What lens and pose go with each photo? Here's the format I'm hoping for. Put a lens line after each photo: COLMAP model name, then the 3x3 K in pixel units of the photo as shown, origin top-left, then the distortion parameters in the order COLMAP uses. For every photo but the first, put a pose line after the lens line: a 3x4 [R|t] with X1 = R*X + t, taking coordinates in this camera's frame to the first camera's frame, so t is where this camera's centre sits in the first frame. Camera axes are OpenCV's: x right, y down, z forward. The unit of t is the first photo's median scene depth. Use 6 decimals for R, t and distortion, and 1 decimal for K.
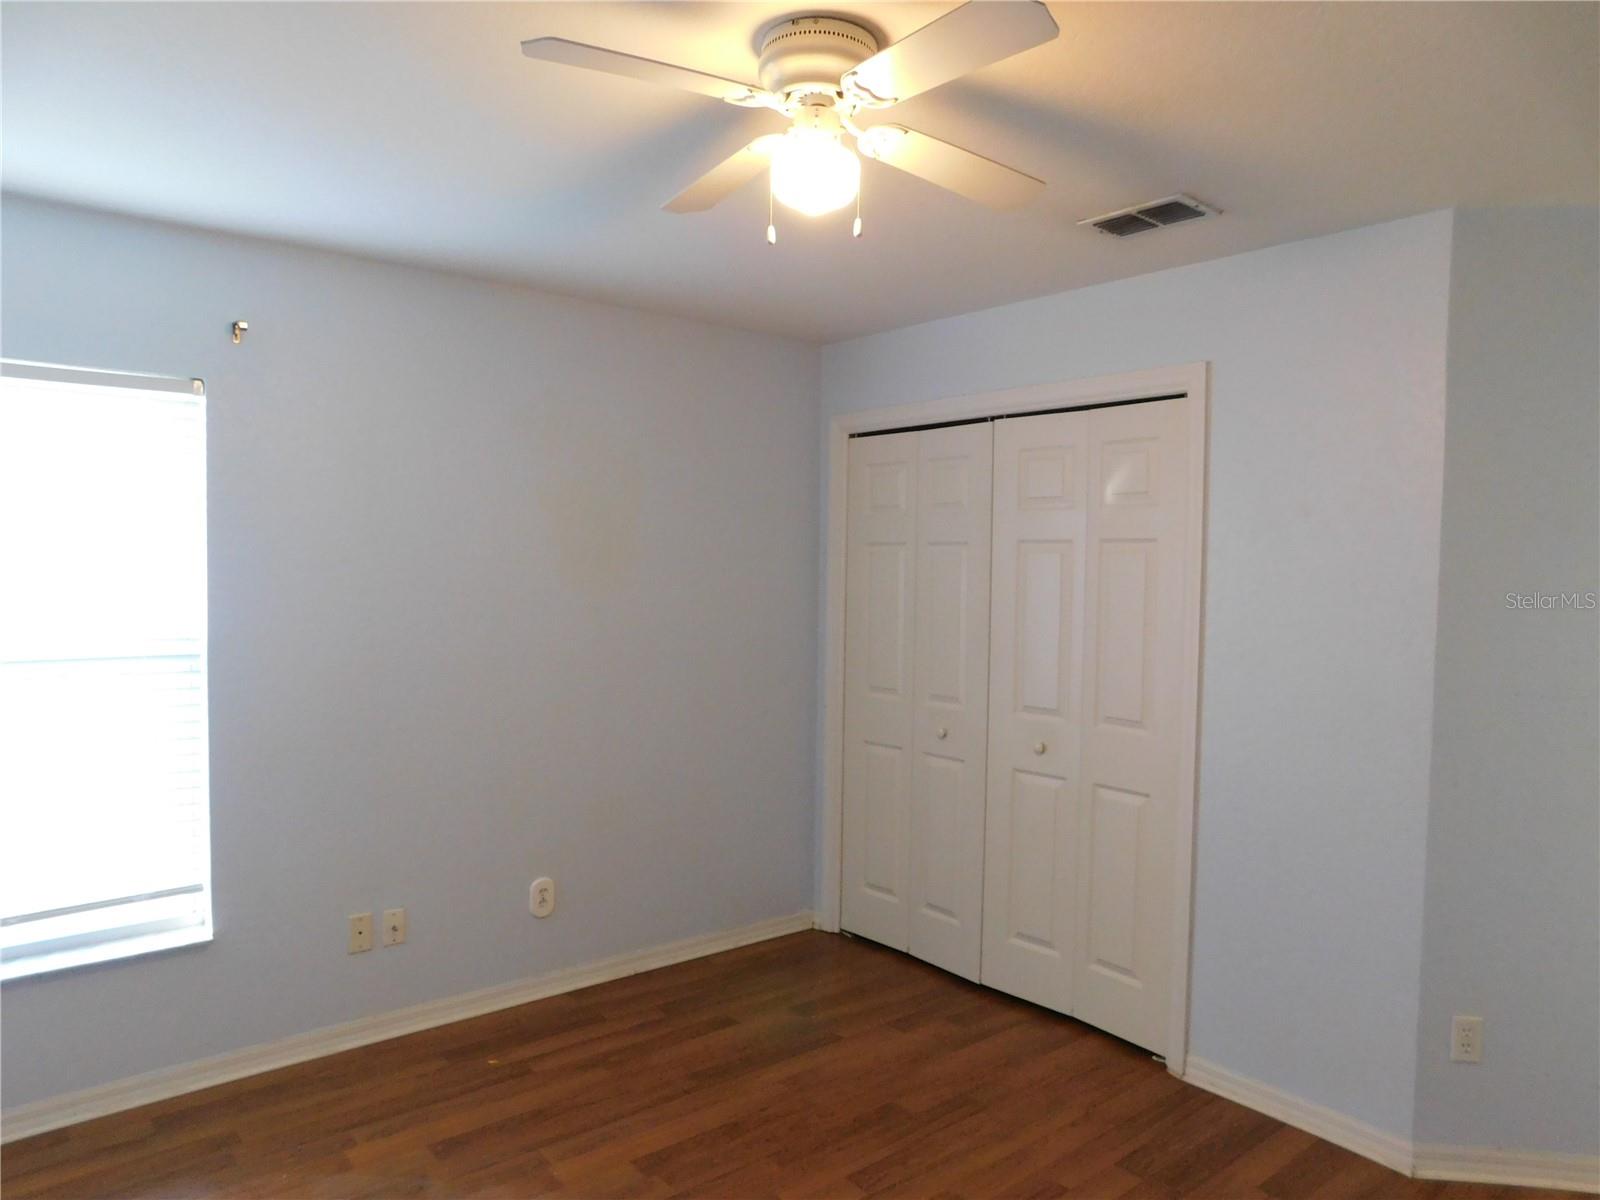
lens RADIAL K [[1071.5, 0, 800.0], [0, 1071.5, 600.0], [0, 0, 1]] dist [-0.070467, 0.067181]
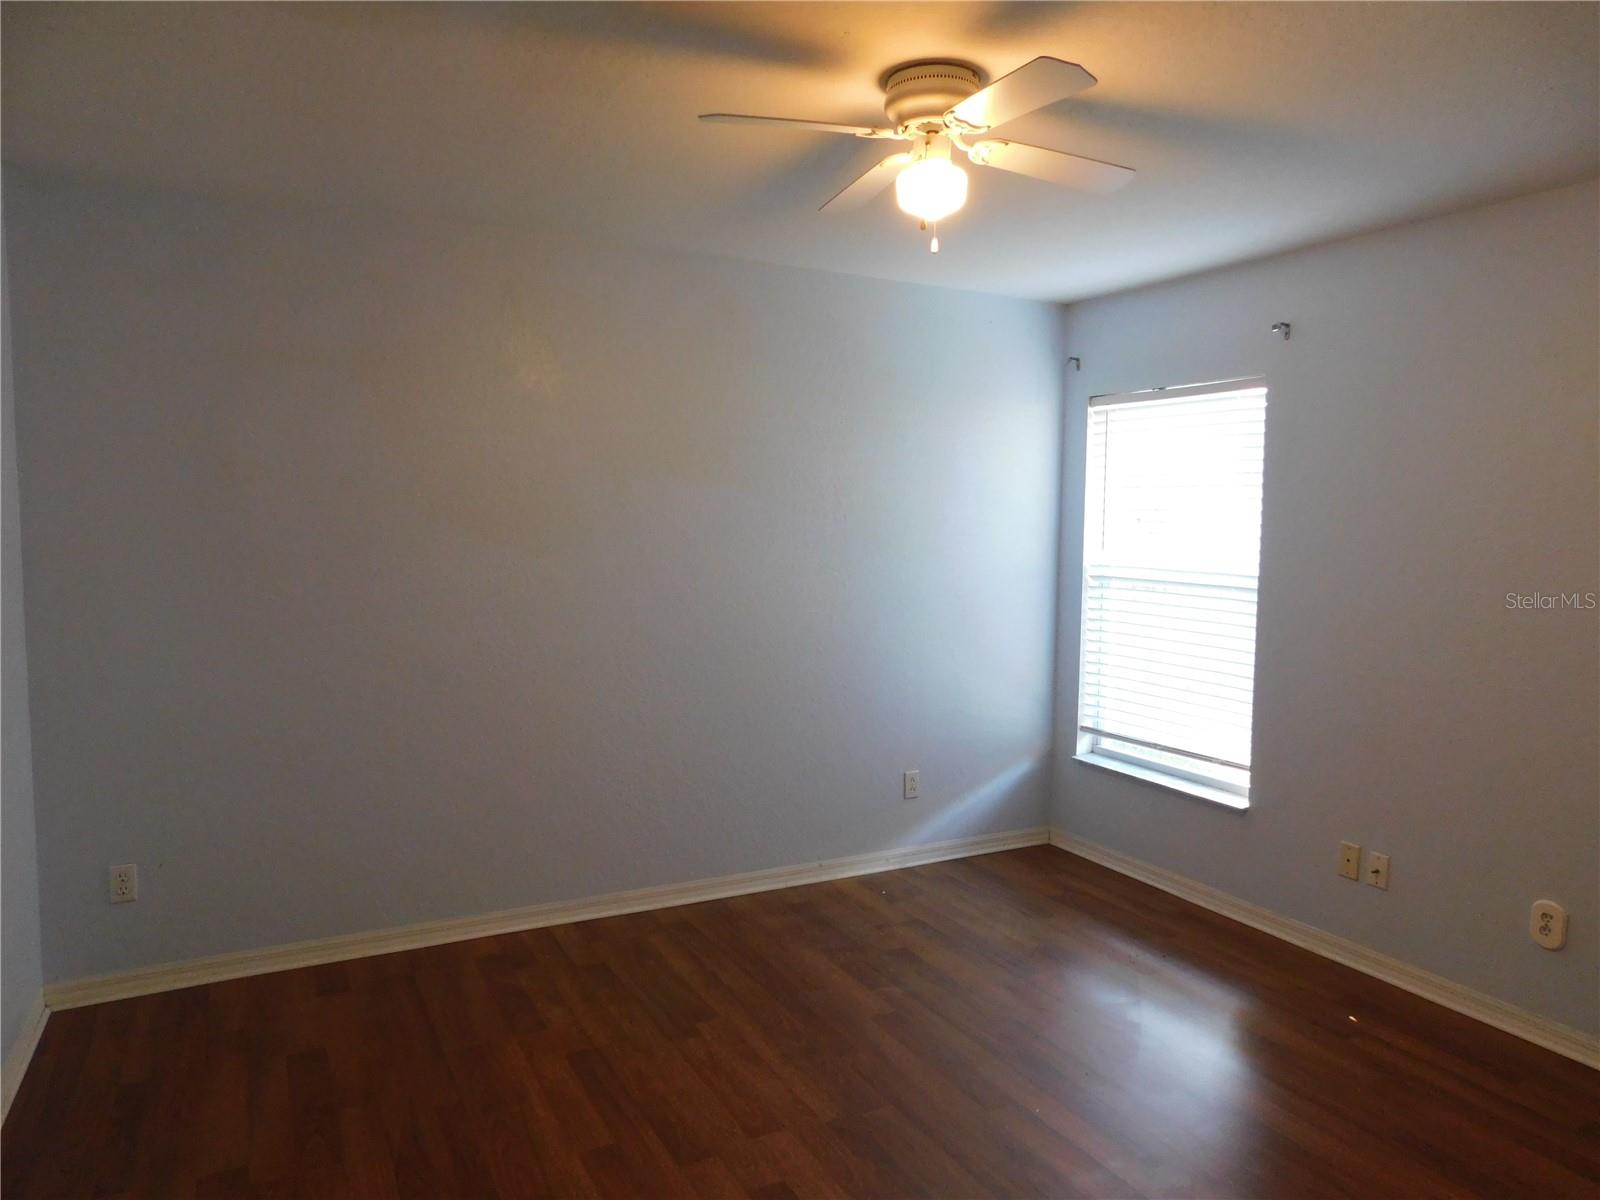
lens RADIAL K [[1071.5, 0, 800.0], [0, 1071.5, 600.0], [0, 0, 1]] dist [-0.070467, 0.067181]
pose [[-0.200781, 0.062621, -0.977633, 0.794473], [-0.053256, 0.995781, 0.074721, -0.002430], [0.978187, 0.067067, -0.196599, 0.691080]]
